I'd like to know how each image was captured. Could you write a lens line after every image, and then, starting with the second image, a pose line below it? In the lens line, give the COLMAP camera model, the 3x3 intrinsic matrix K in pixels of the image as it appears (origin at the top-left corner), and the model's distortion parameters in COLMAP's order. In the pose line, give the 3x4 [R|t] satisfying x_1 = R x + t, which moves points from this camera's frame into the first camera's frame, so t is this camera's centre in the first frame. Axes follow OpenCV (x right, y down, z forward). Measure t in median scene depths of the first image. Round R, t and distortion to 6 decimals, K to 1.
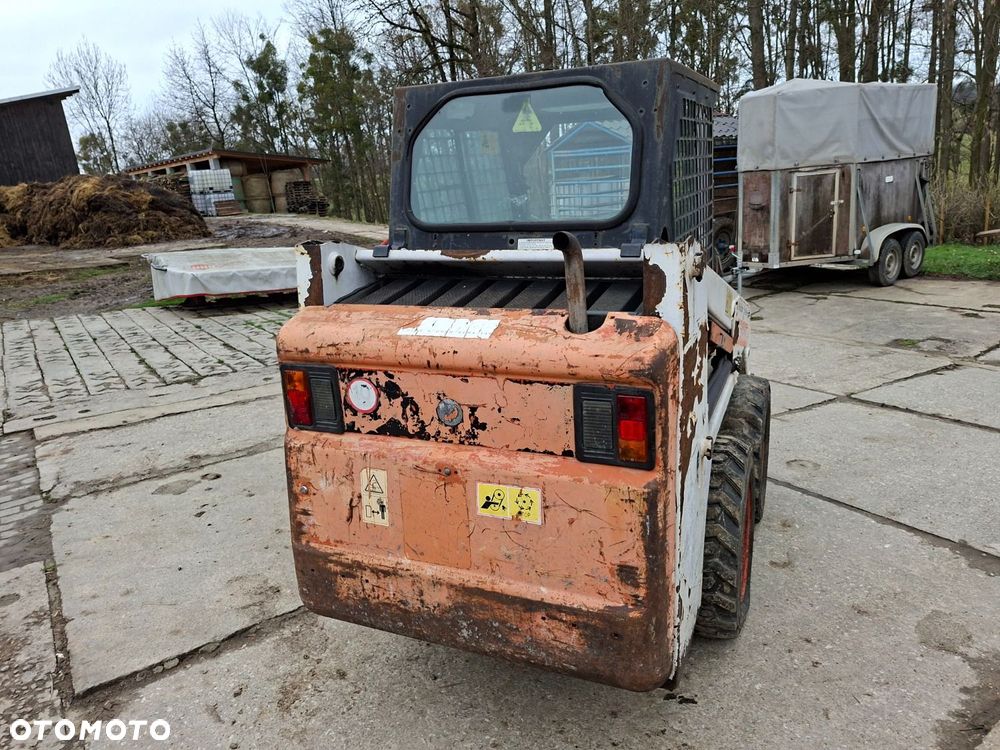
lens RADIAL K [[695.8, 0, 502.7], [0, 695.8, 356.8], [0, 0, 1]] dist [0.082463, -0.095217]
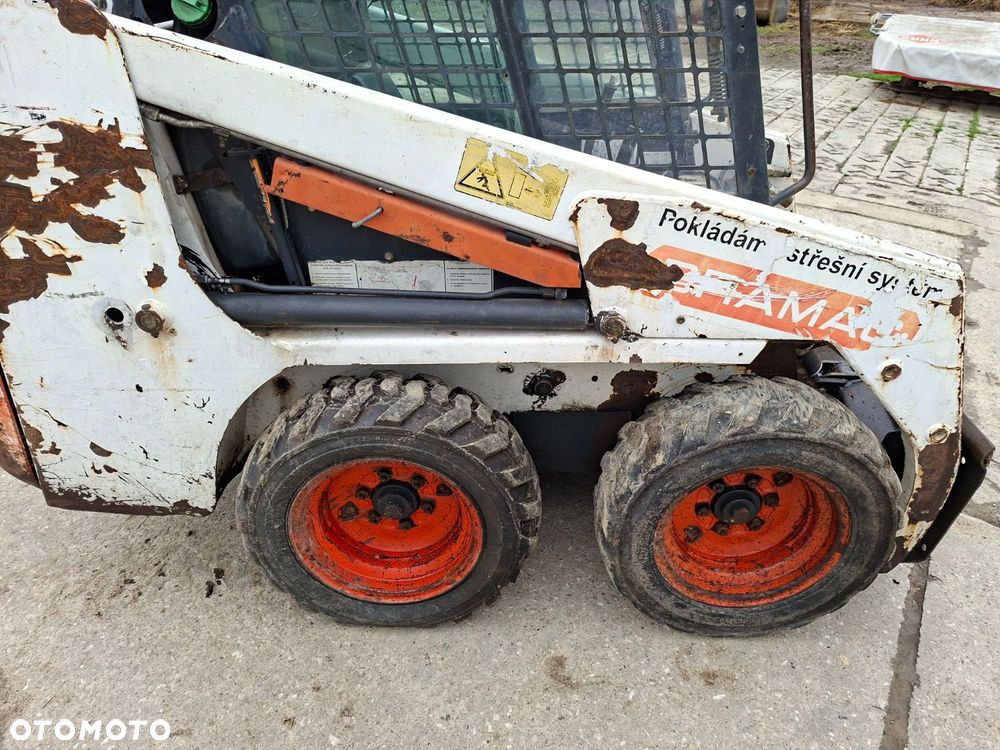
lens RADIAL K [[695.8, 0, 509.5], [0, 695.8, 357.4], [0, 0, 1]] dist [0.082463, -0.095217]
pose [[0.387429, 0.516678, -0.763507, 0.990869], [-0.264473, 0.855669, 0.444843, -0.244784], [0.883149, 0.029582, 0.468158, 0.997635]]
